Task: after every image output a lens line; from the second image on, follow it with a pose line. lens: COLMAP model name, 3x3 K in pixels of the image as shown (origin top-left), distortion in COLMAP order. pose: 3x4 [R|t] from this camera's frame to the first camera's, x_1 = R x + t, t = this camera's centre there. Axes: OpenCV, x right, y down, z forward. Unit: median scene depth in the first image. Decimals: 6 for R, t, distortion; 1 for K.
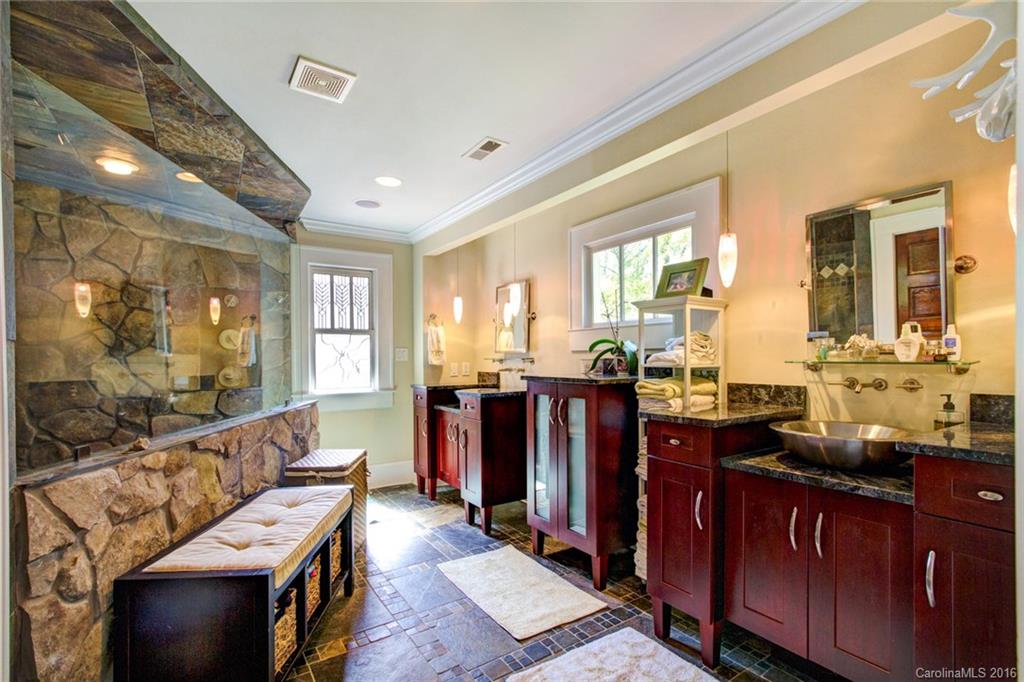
lens RADIAL K [[466.3, 0, 509.4], [0, 466.3, 354.2], [0, 0, 1]] dist [0.000359, 0.000024]
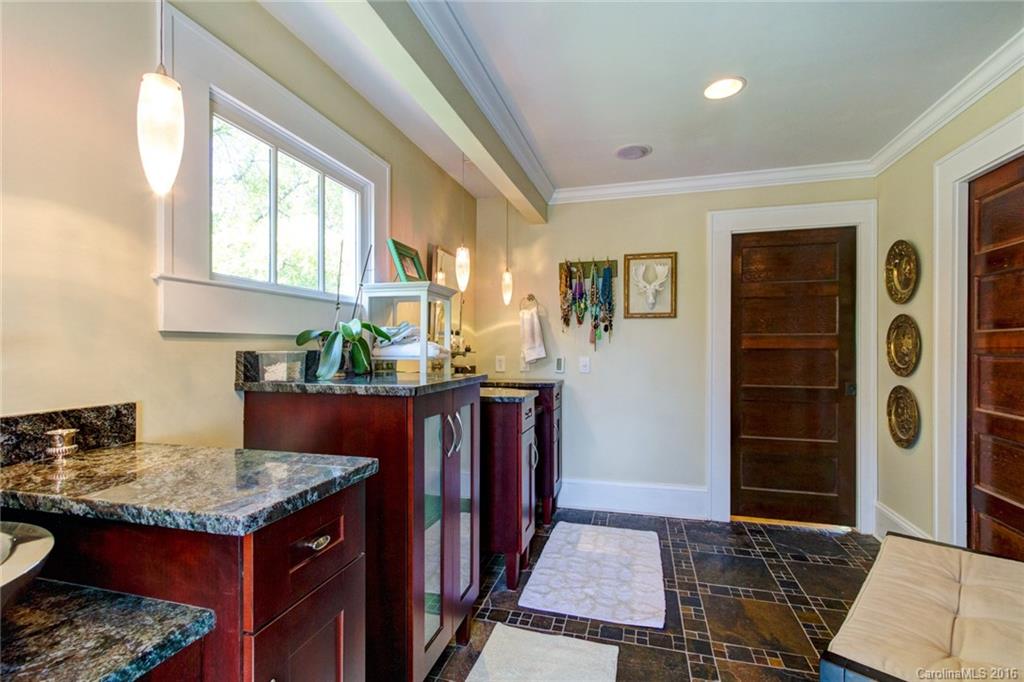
lens RADIAL K [[466.3, 0, 509.4], [0, 466.3, 354.2], [0, 0, 1]] dist [0.000359, 0.000024]
pose [[-0.647854, 0.002399, 0.761761, -0.536740], [0.003061, 0.999995, -0.000545, 0.018592], [-0.761758, 0.001979, -0.647858, 1.695617]]
